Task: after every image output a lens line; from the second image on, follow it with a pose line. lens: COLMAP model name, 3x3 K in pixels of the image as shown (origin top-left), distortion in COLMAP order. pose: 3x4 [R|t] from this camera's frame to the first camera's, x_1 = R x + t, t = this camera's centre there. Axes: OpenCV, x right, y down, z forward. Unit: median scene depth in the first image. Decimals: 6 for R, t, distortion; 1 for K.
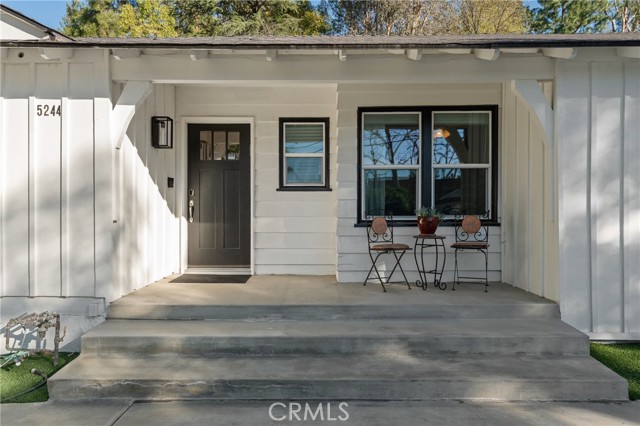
lens RADIAL K [[431.6, 0, 316.7], [0, 431.6, 209.3], [0, 0, 1]] dist [-0.003134, -0.004836]
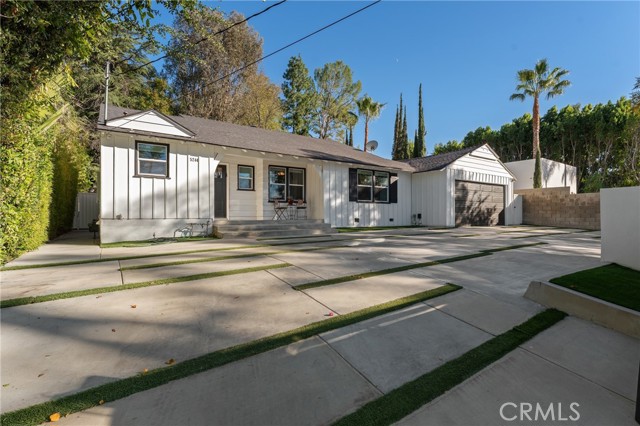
lens RADIAL K [[305.9, 0, 321.0], [0, 305.9, 214.0], [0, 0, 1]] dist [-0.003556, 0.000862]
pose [[0.813555, 0.005055, 0.581466, -0.956960], [0.000103, 0.999961, -0.008838, 0.154963], [-0.581488, 0.007250, 0.813523, -1.121032]]
